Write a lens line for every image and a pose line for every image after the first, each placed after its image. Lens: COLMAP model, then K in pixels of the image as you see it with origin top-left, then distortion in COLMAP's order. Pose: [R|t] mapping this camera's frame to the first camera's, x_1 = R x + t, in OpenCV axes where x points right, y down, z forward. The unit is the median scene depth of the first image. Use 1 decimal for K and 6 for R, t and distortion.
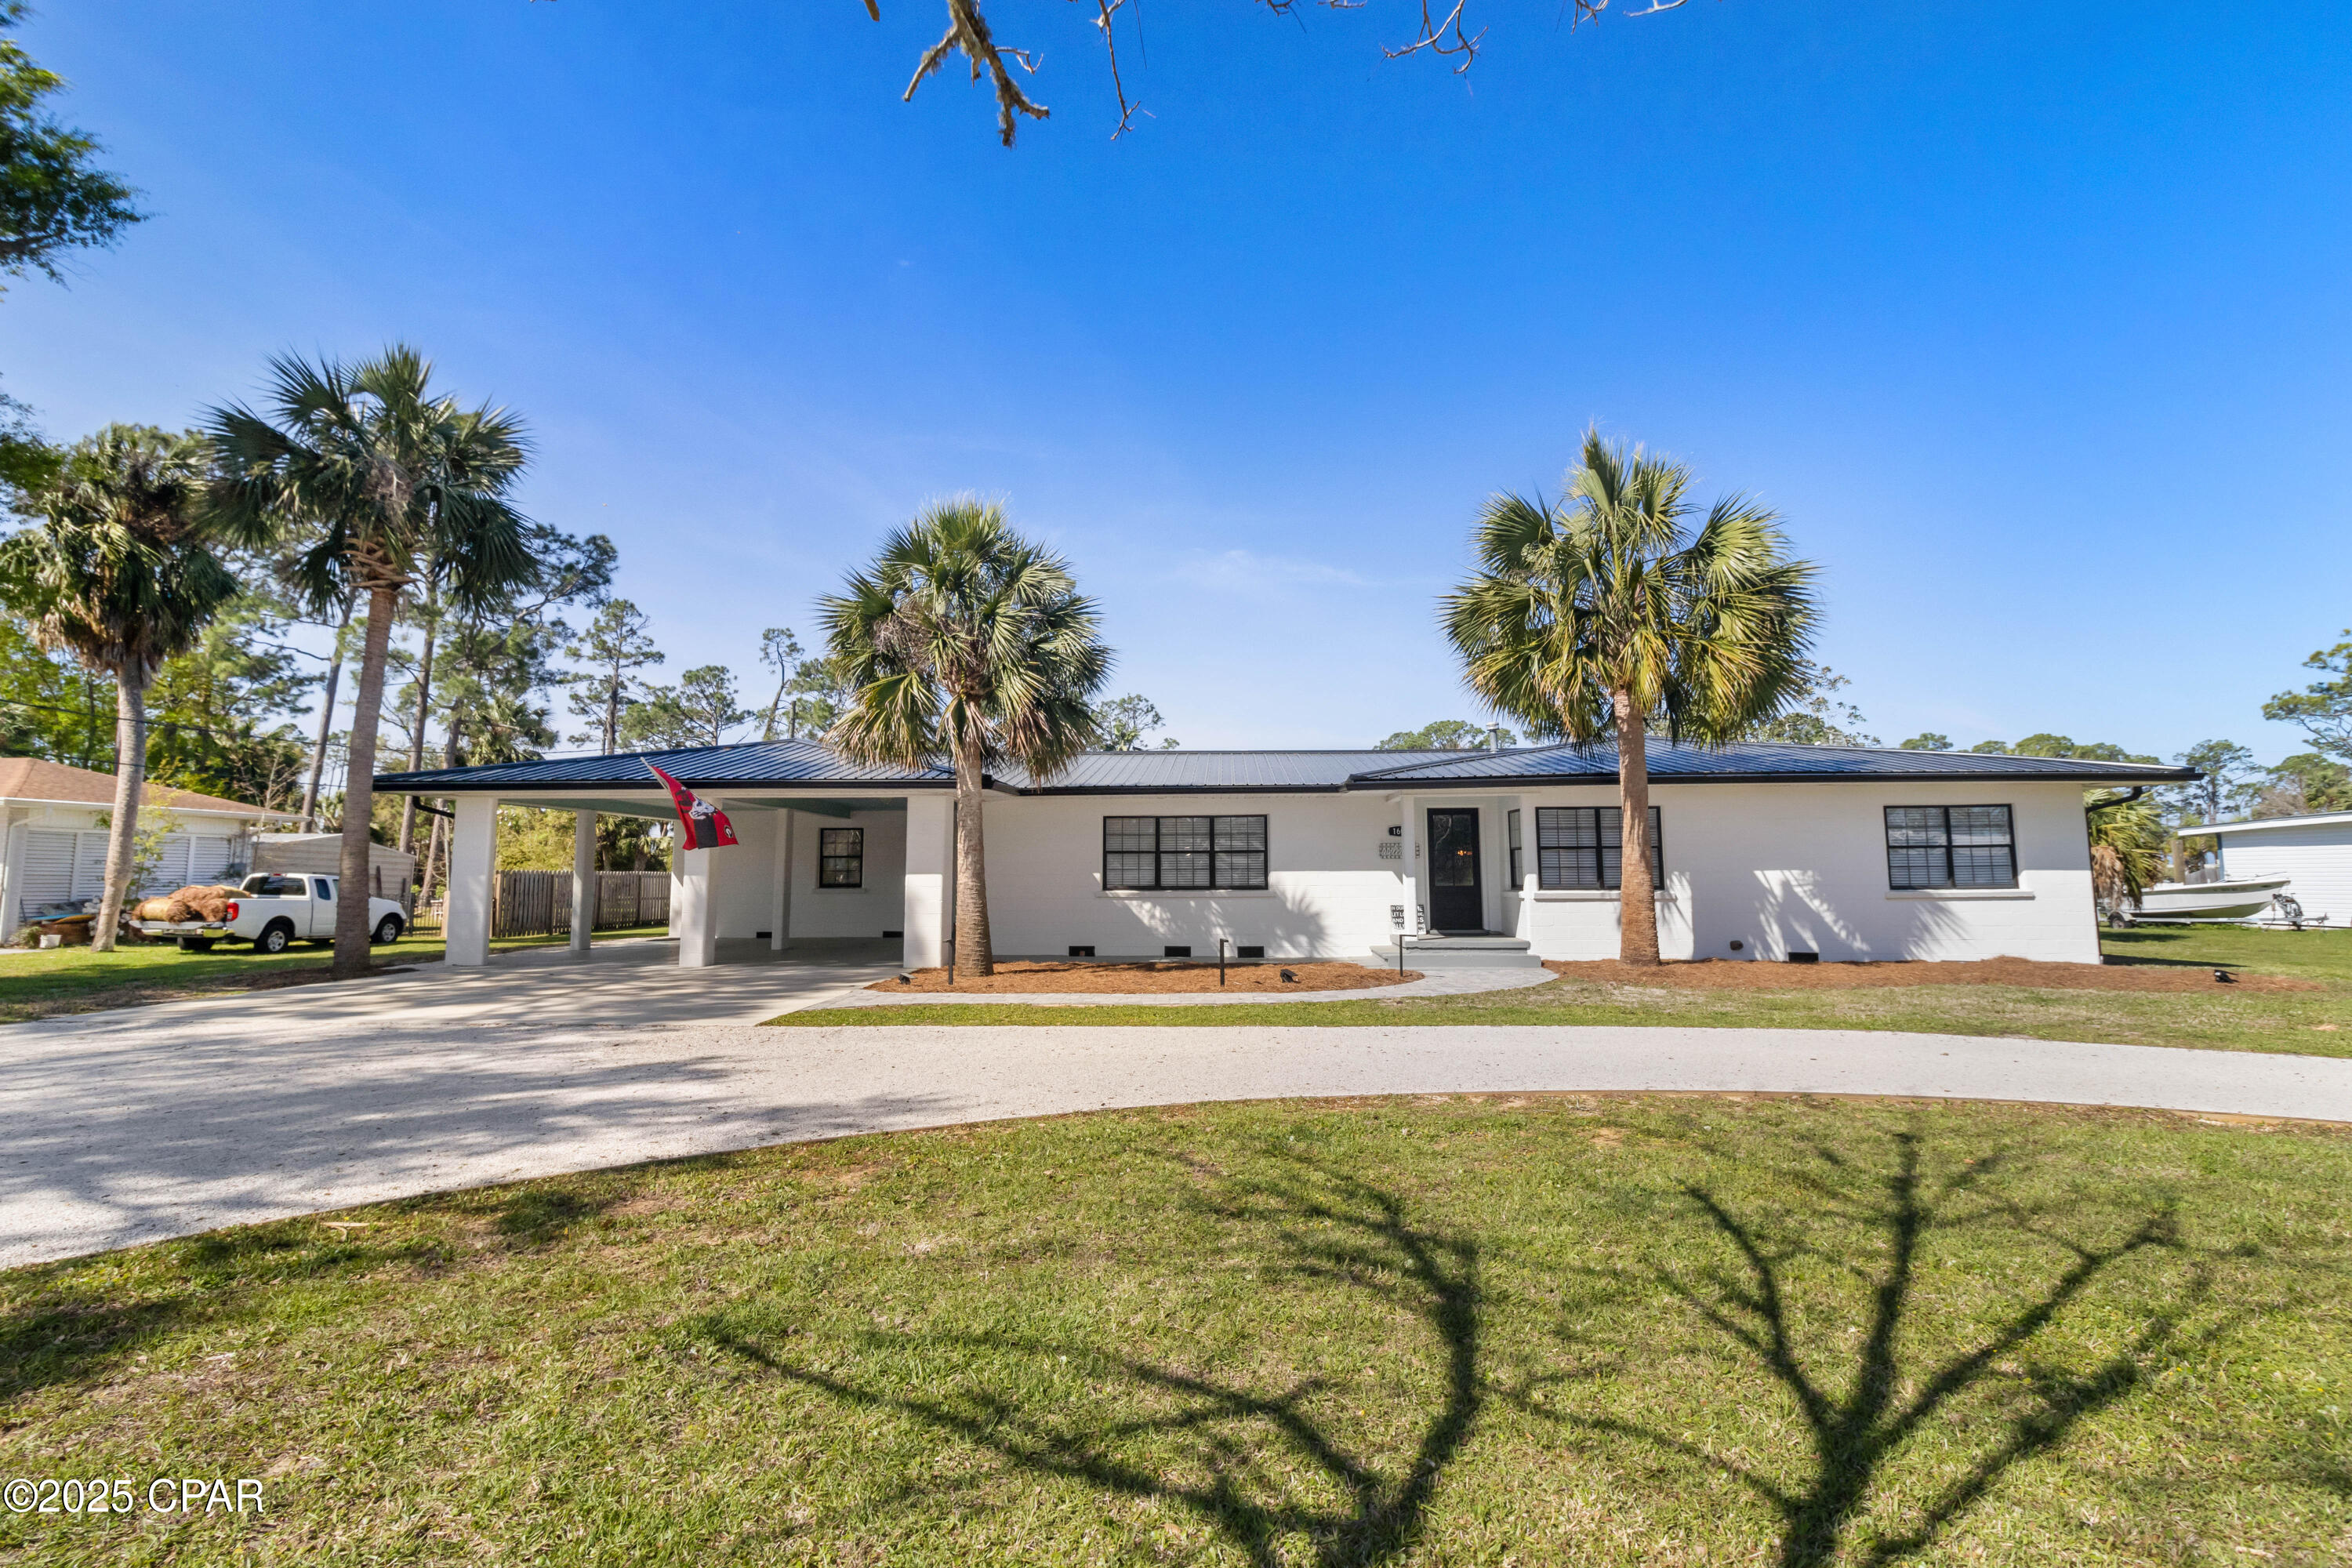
lens RADIAL K [[1107.7, 0, 1173.0], [0, 1107.7, 772.2], [0, 0, 1]] dist [0.005440, 0.000094]
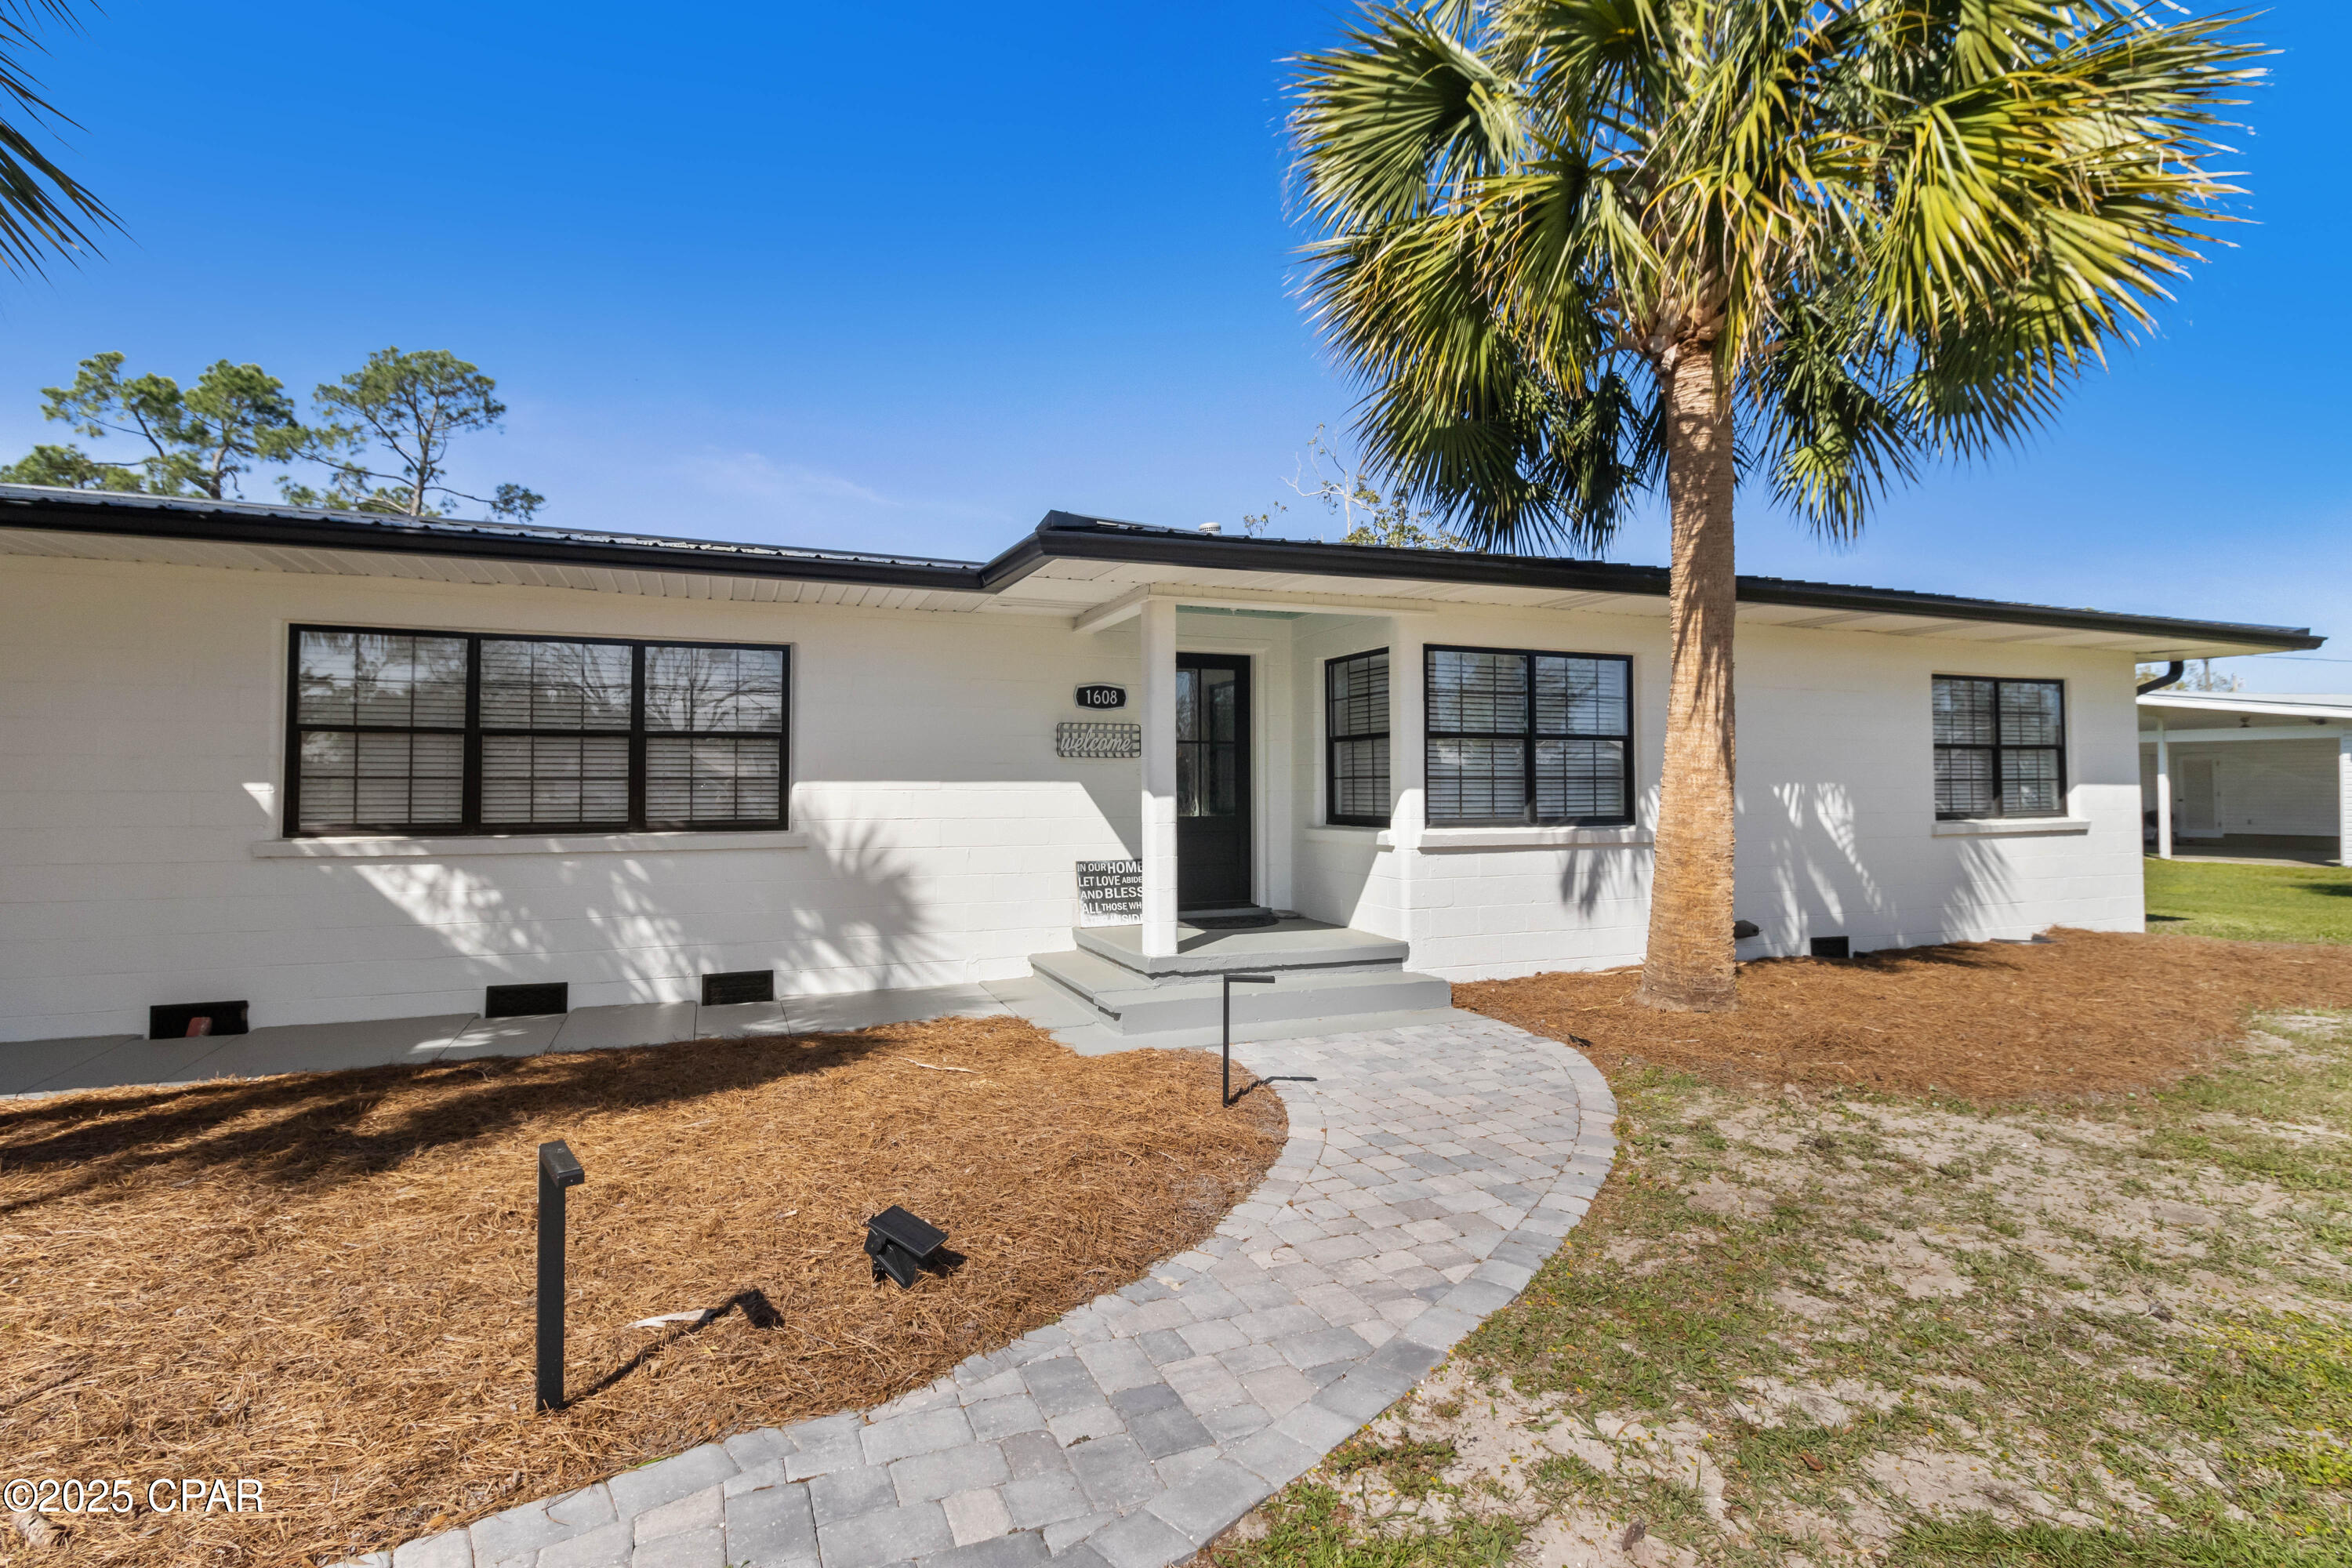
lens RADIAL K [[1107.7, 0, 1175.2], [0, 1107.7, 771.6], [0, 0, 1]] dist [0.005440, 0.000094]
pose [[0.913637, 0.007630, 0.406459, 0.051702], [-0.039650, 0.996730, 0.070414, 0.051885], [-0.404592, -0.080449, 0.910952, 0.587409]]
